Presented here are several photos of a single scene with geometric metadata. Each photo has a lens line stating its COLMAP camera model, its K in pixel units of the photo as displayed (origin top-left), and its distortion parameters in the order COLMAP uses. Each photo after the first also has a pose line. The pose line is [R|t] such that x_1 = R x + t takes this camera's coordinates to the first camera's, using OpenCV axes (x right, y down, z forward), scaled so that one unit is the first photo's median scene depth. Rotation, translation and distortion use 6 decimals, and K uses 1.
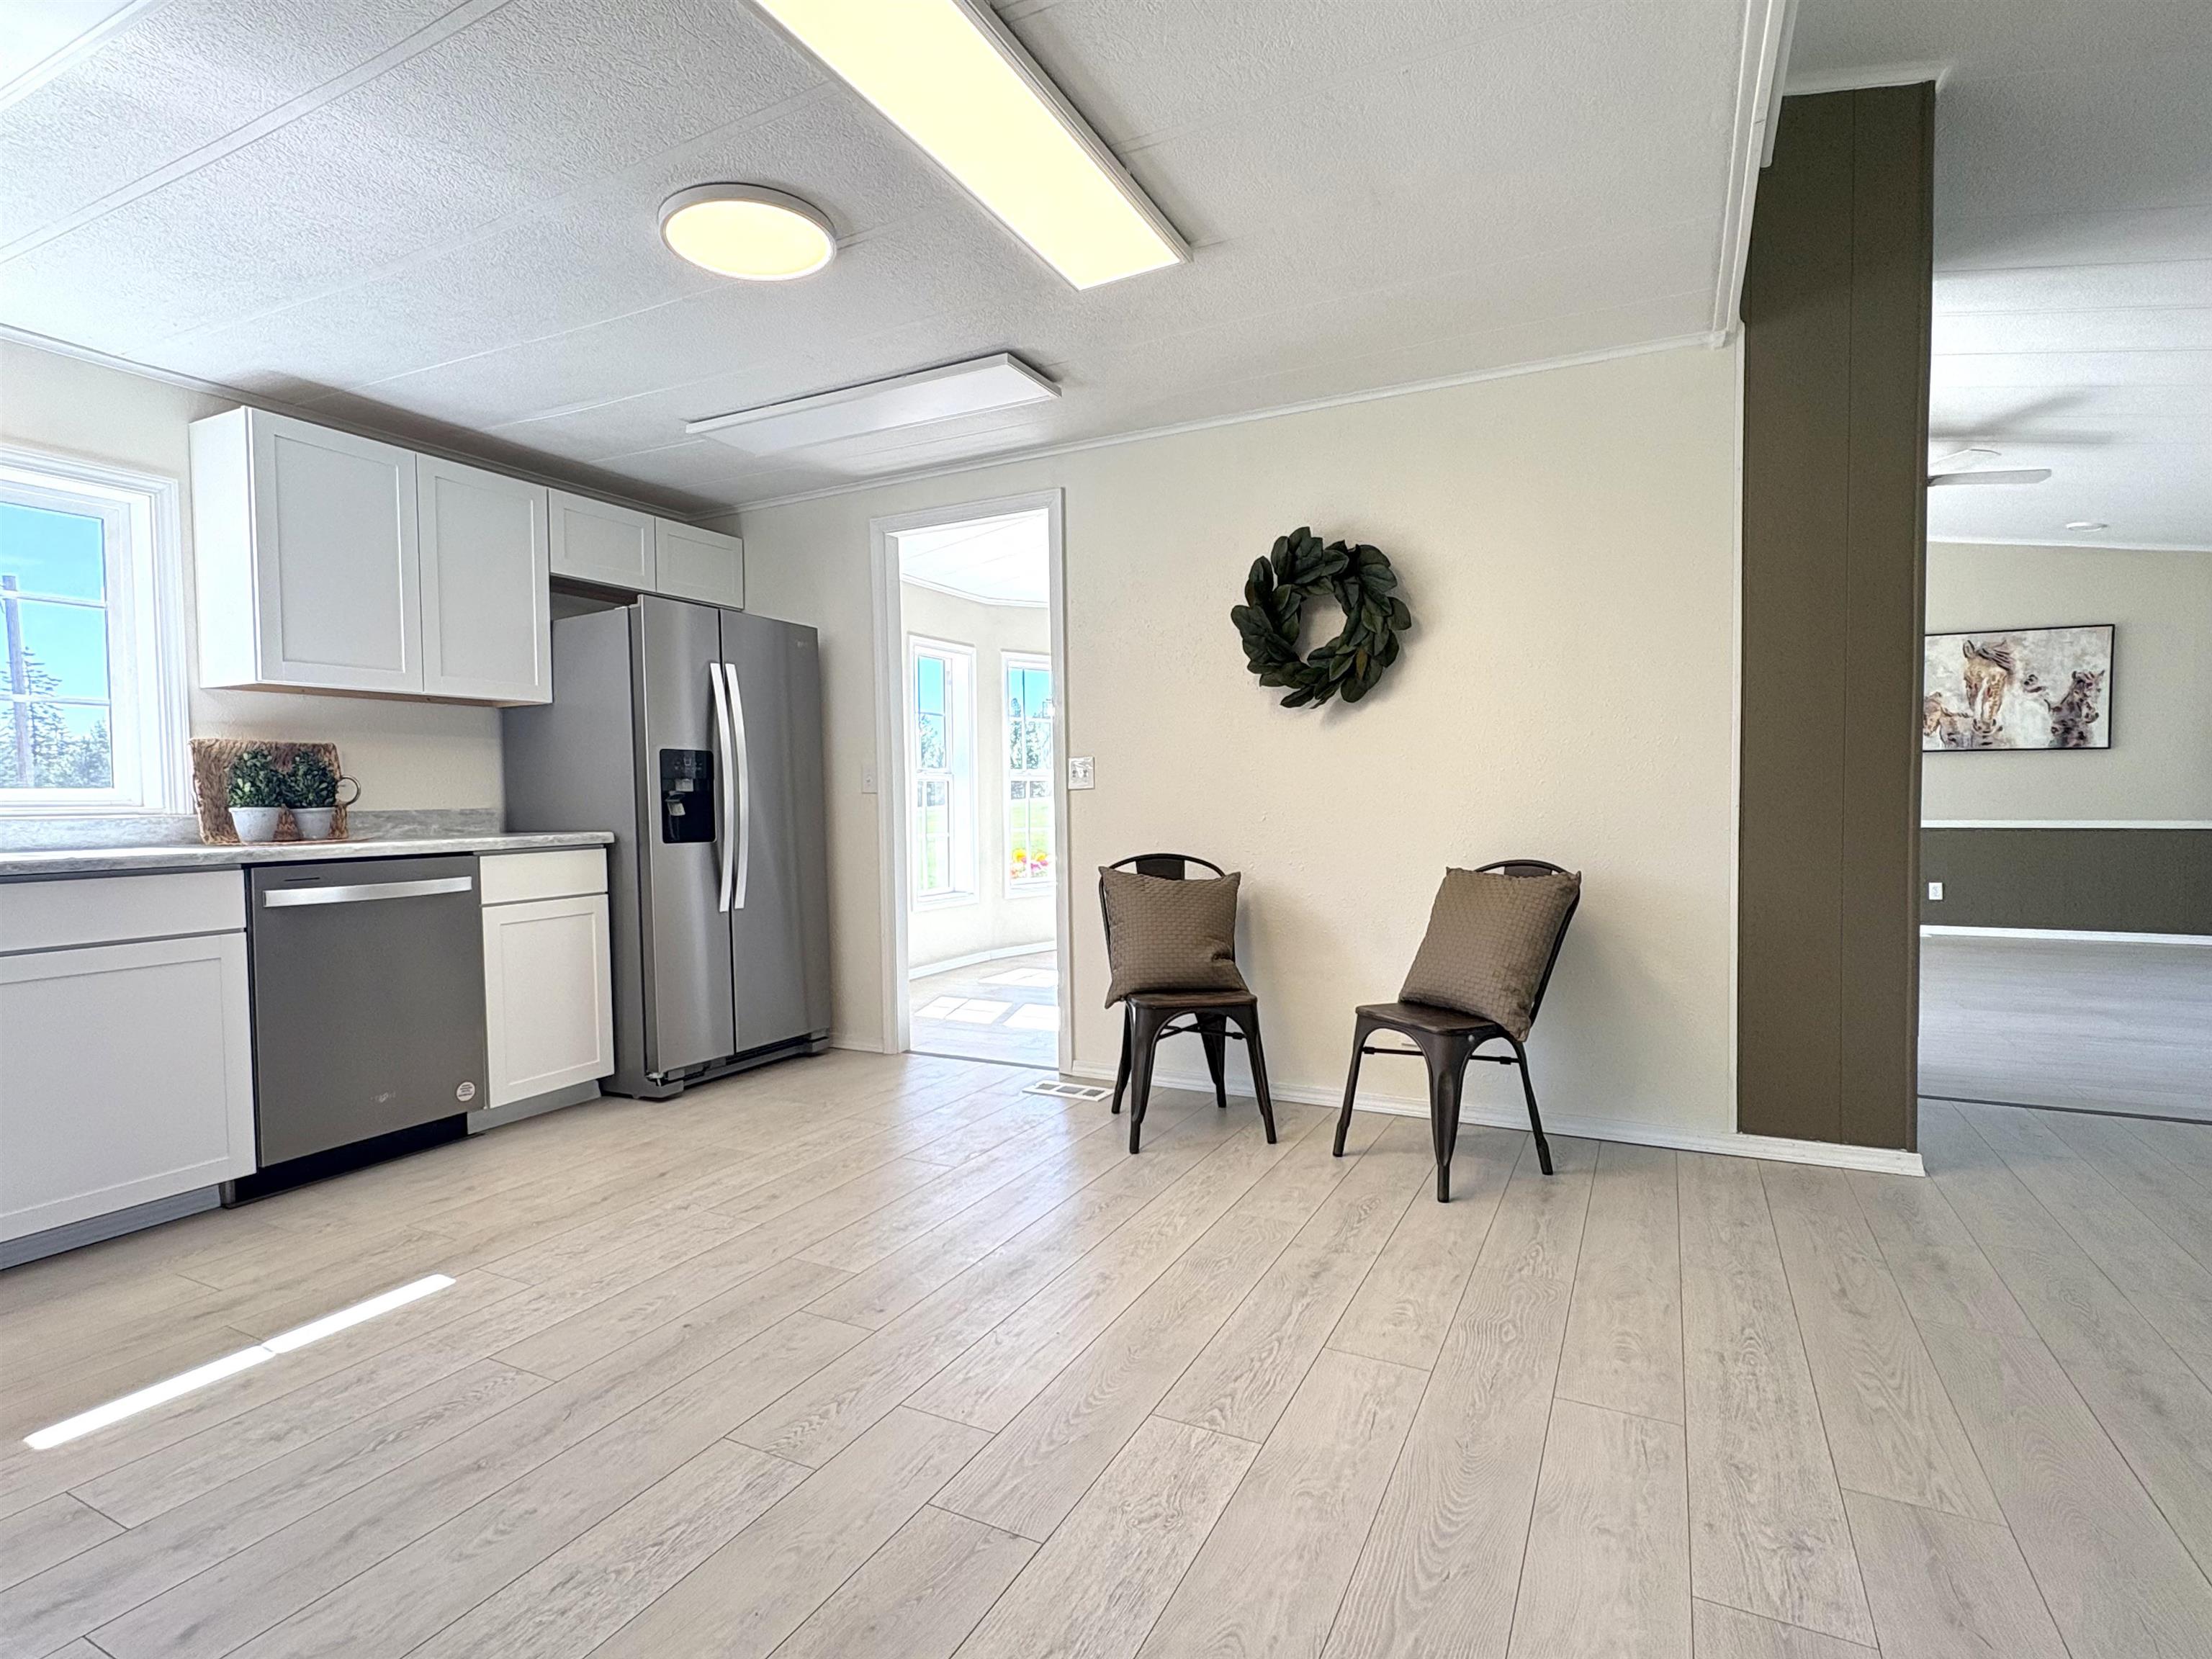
lens RADIAL K [[1102.3, 0, 1097.2], [0, 1102.3, 825.0], [0, 0, 1]] dist [-0.004027, -0.000330]
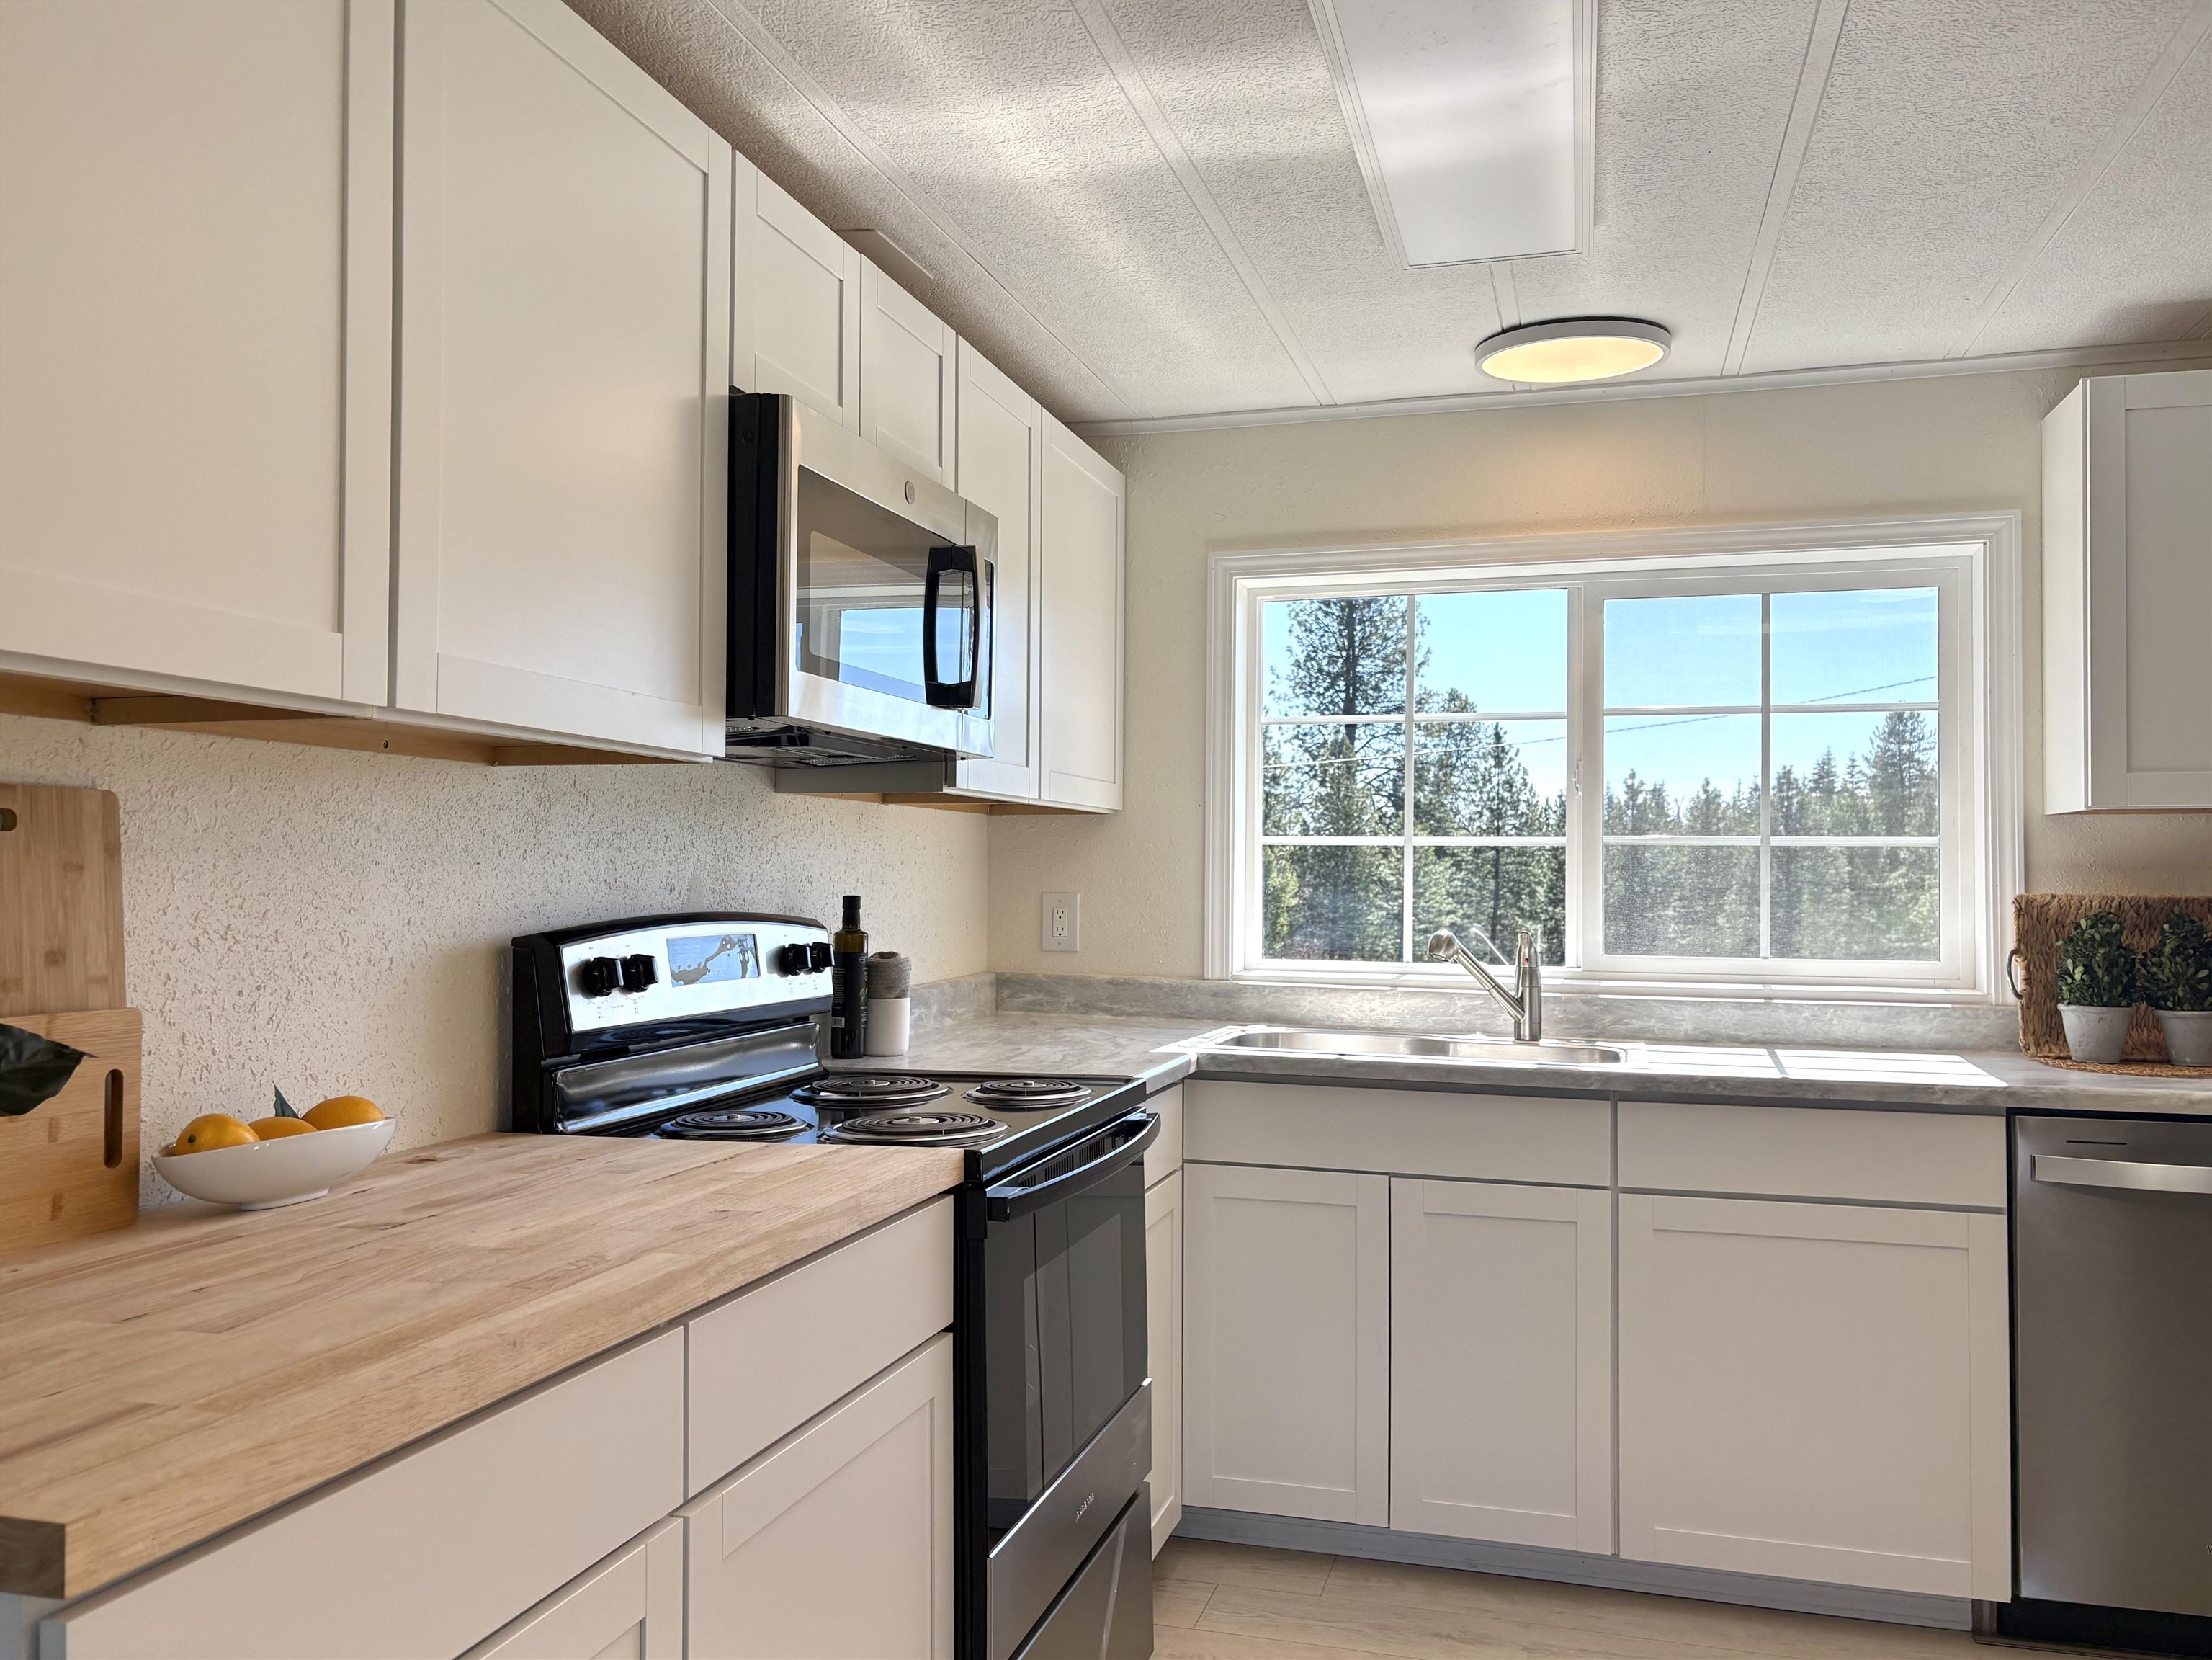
lens RADIAL K [[1732.2, 0, 1101.7], [0, 1732.2, 819.5], [0, 0, 1]] dist [0.006426, 0.000475]
pose [[0.188207, -0.017204, -0.981979, 0.104722], [-0.034684, 0.999106, -0.024151, -0.079204], [0.981517, 0.038604, 0.187442, 0.256717]]
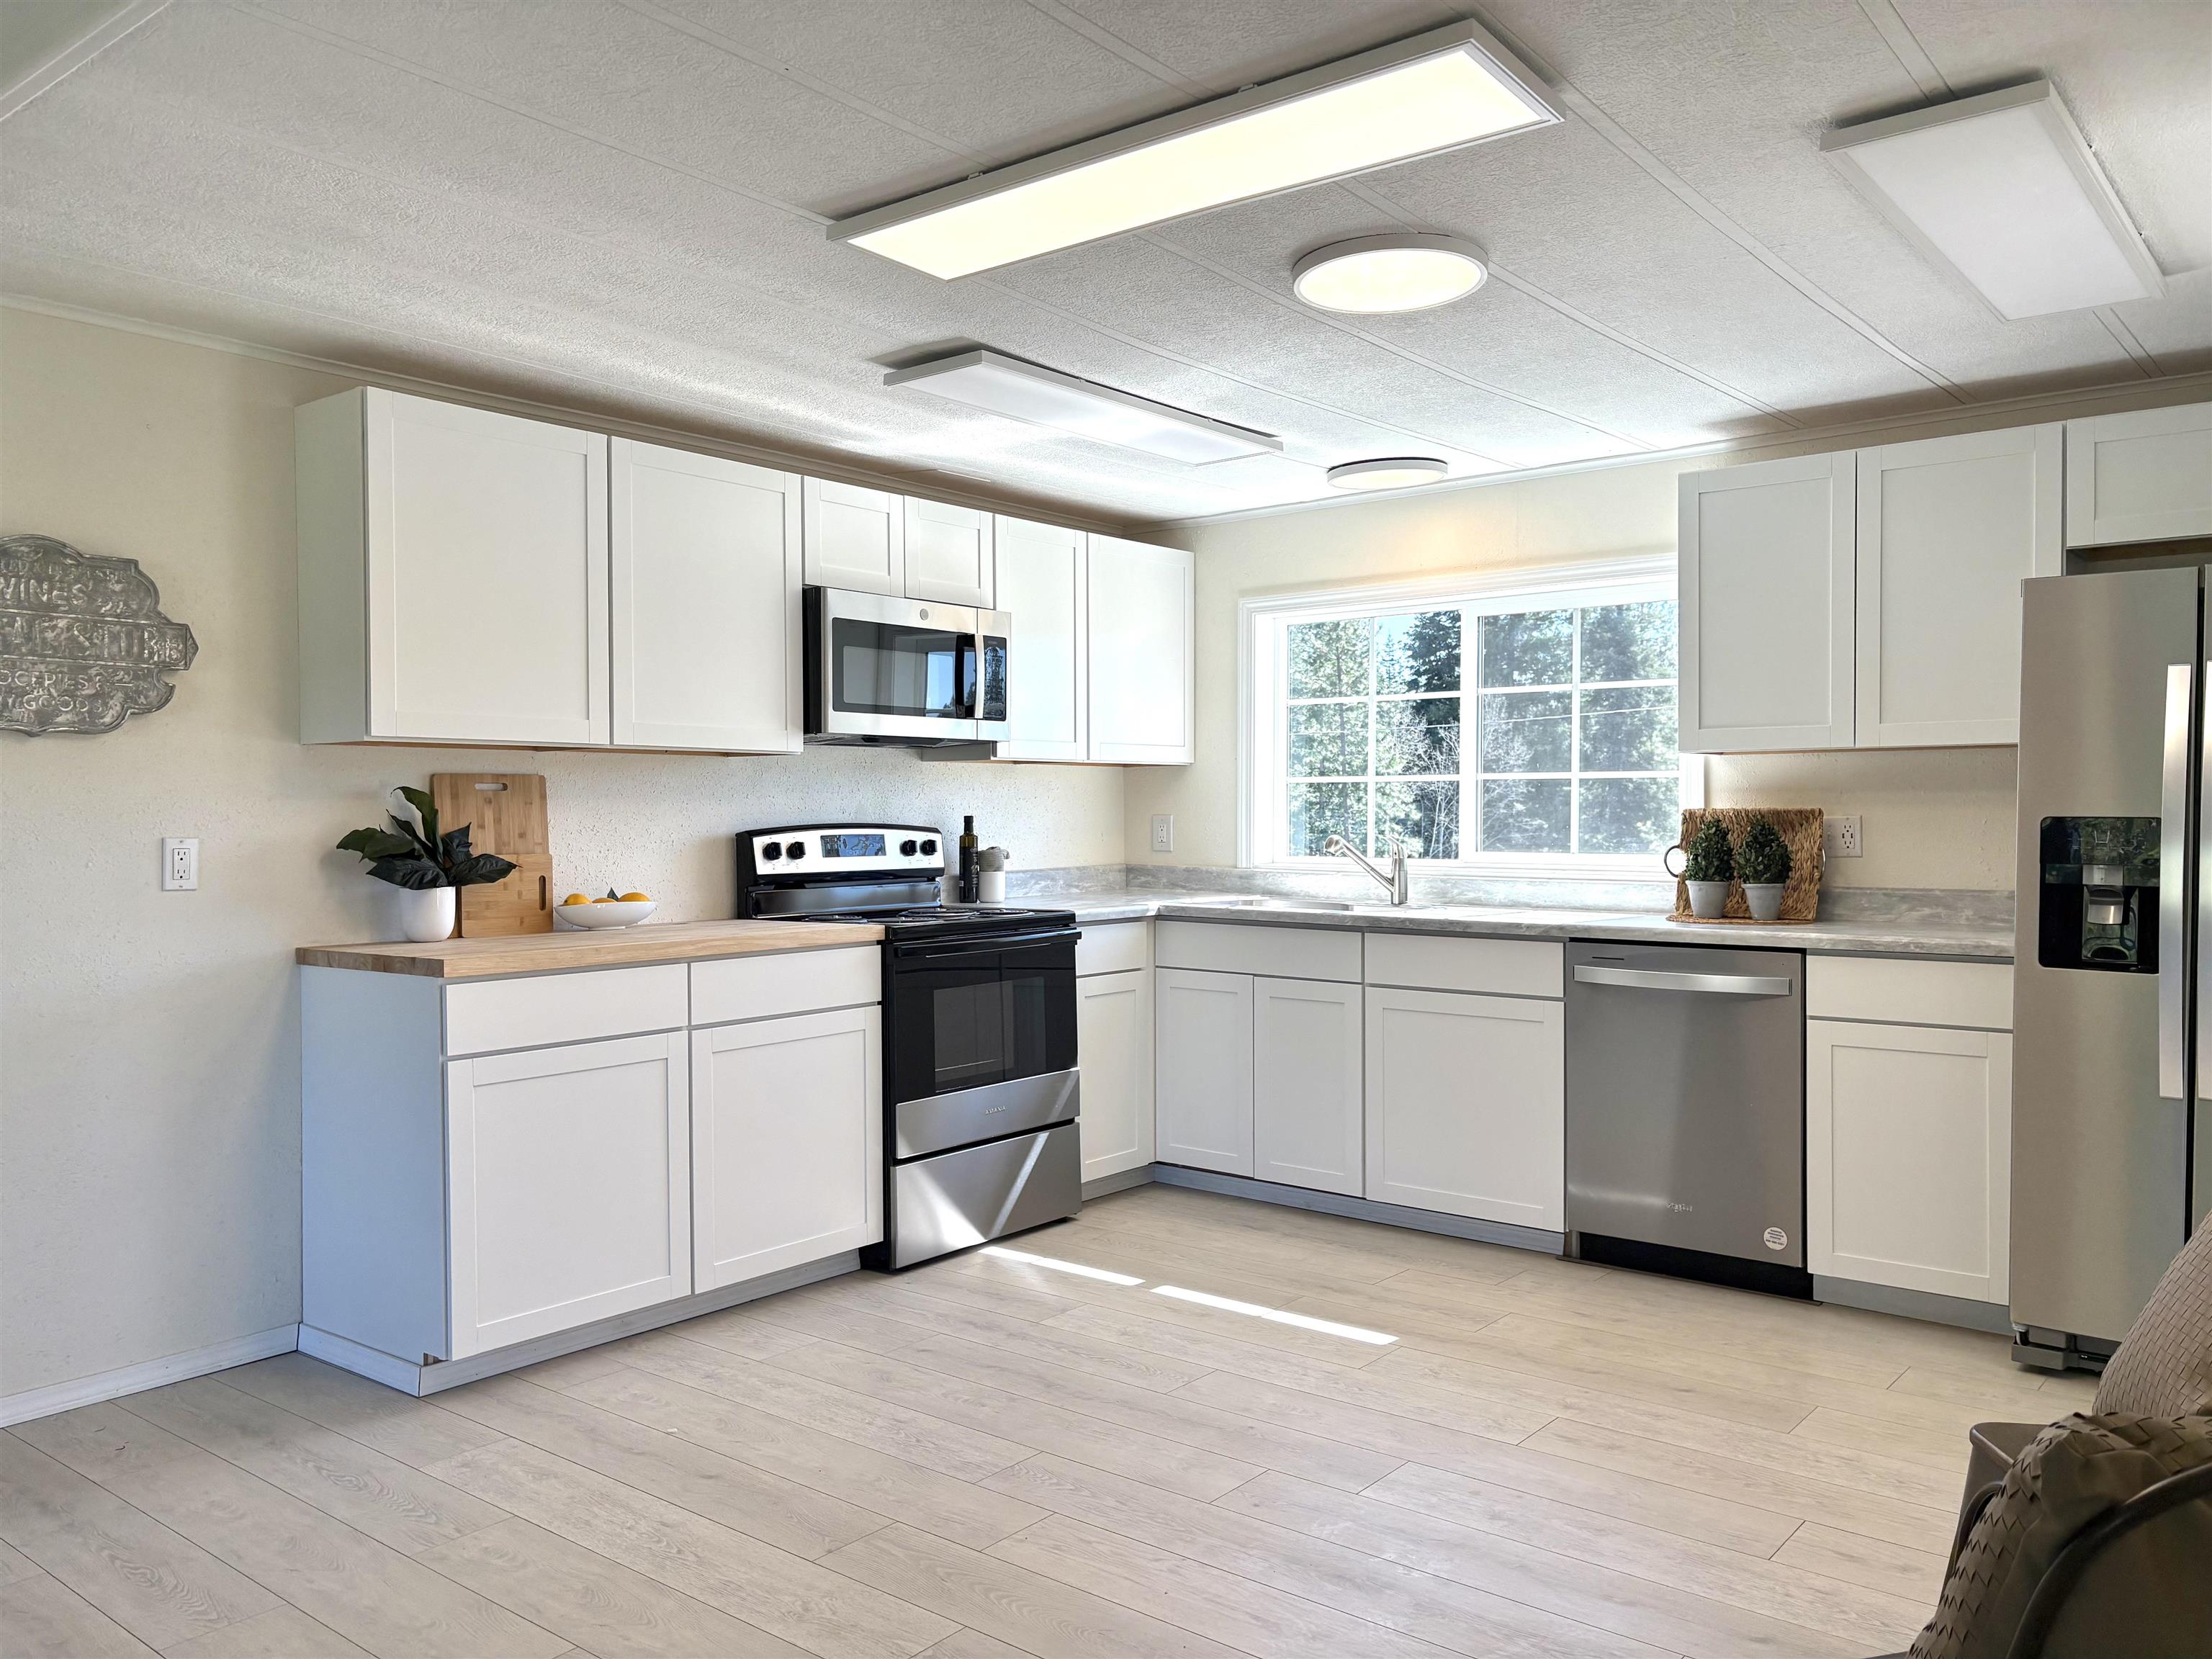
lens RADIAL K [[1672.9, 0, 1098.2], [0, 1672.9, 827.4], [0, 0, 1]] dist [0.022006, 0.003017]
pose [[-0.208654, 0.024609, -0.977680, 0.787494], [-0.019078, 0.999391, 0.029227, -0.096154], [0.977803, 0.024750, -0.208057, 0.794661]]
